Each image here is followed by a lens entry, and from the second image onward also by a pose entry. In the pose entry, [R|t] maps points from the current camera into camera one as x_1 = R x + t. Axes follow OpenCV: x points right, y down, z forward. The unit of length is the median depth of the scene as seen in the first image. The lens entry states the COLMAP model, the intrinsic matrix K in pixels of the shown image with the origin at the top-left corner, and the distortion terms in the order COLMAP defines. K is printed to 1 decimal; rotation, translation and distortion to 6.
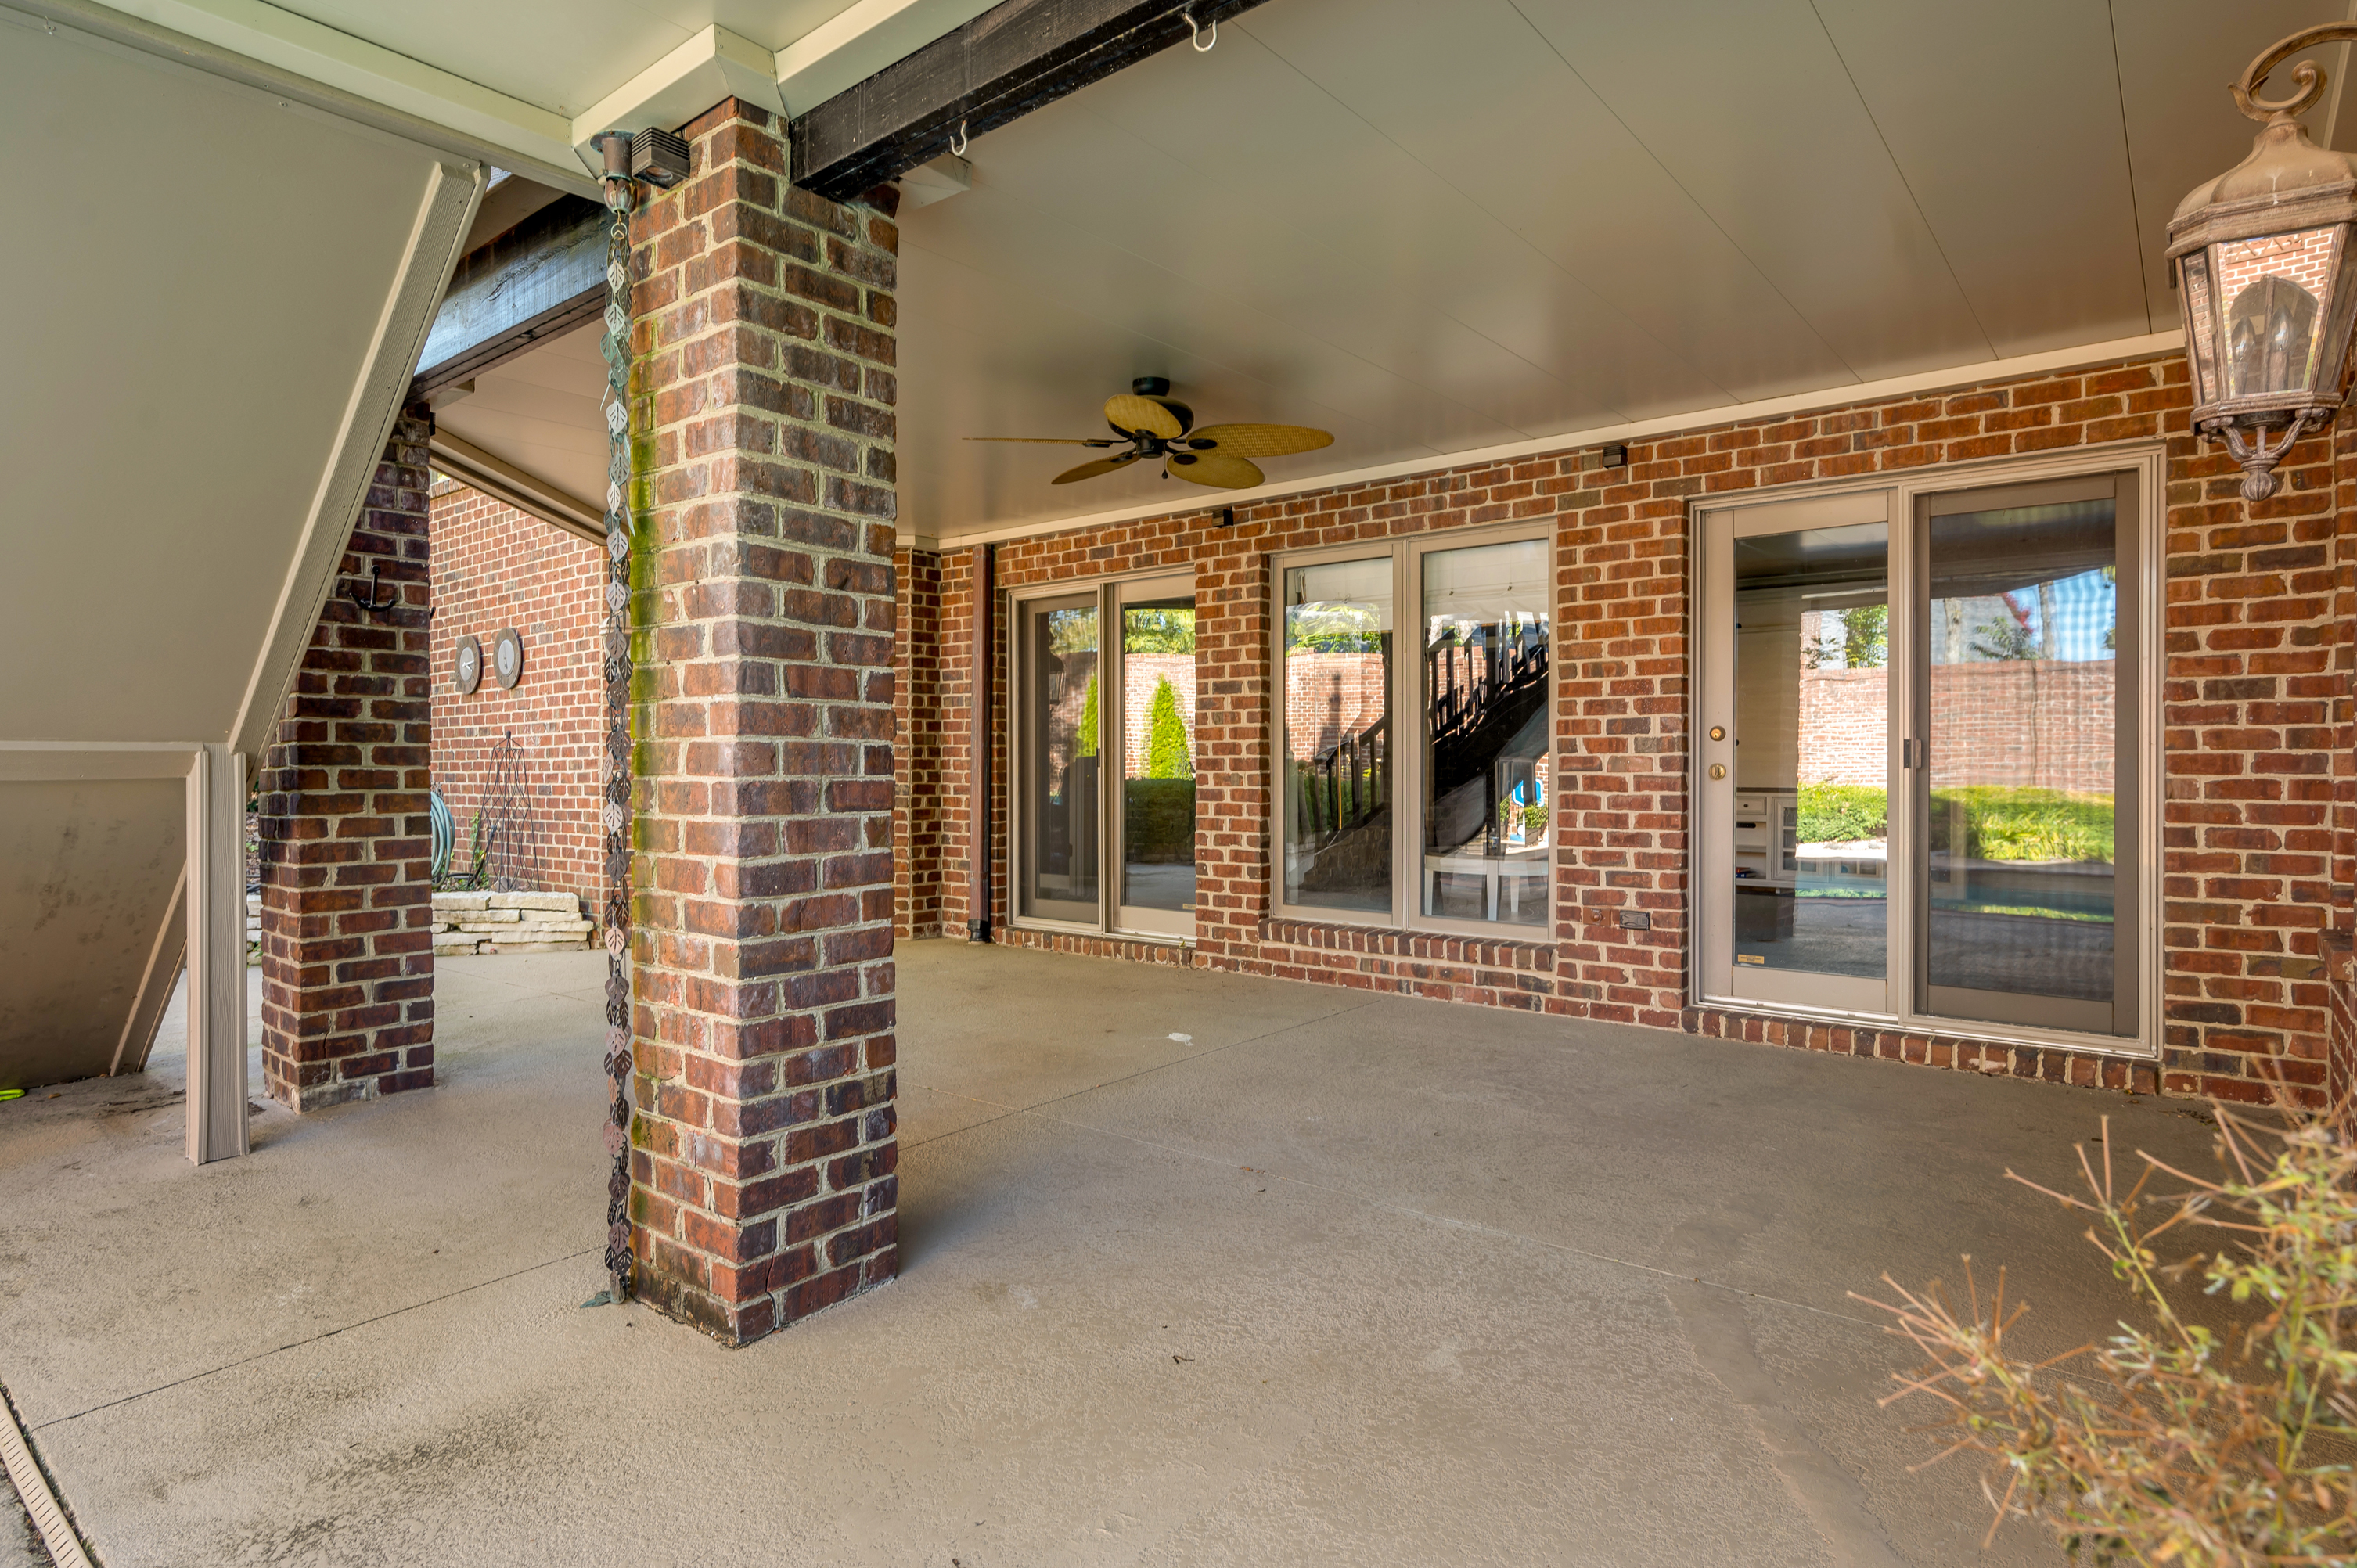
lens RADIAL K [[1248.4, 0, 1177.7], [0, 1248.4, 778.3], [0, 0, 1]] dist [-0.002166, -0.000098]
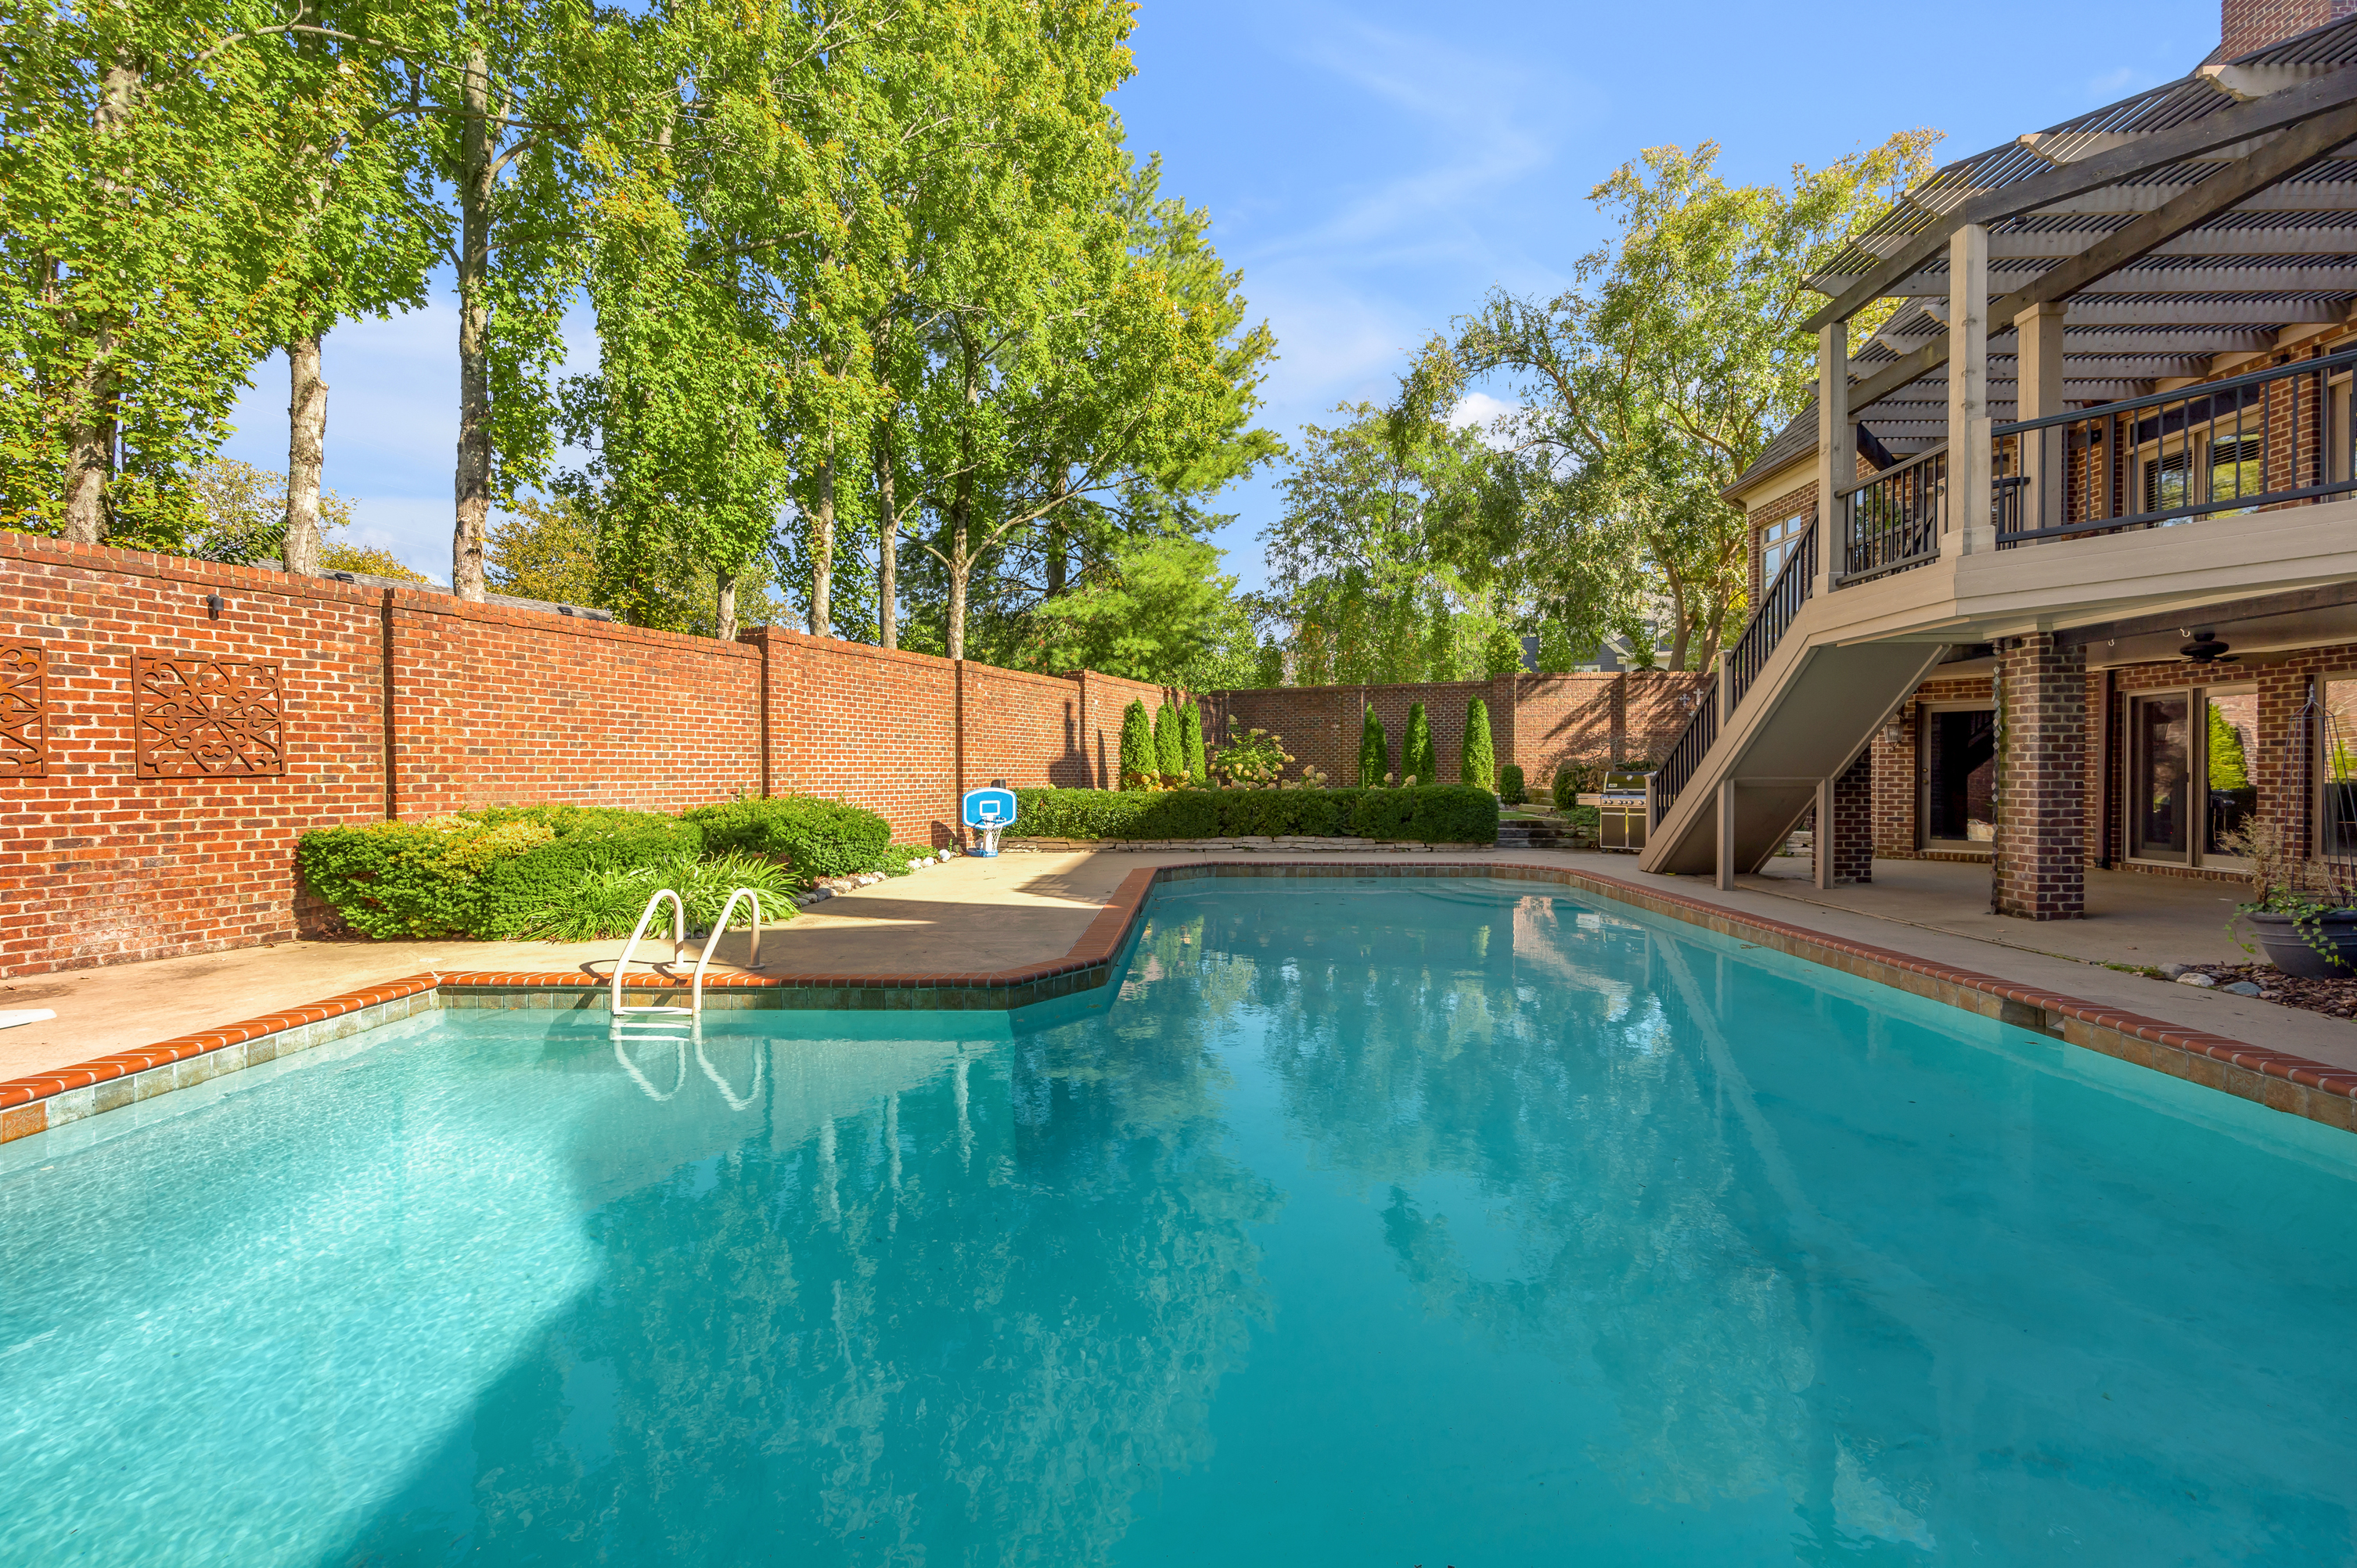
lens RADIAL K [[945.2, 0, 1168.1], [0, 945.2, 784.6], [0, 0, 1]] dist [-0.010621, 0.001902]
pose [[0.600537, 0.009763, -0.799537, 0.403250], [-0.004398, 0.999951, 0.008907, -0.030511], [0.799585, -0.001832, 0.600550, -3.122643]]
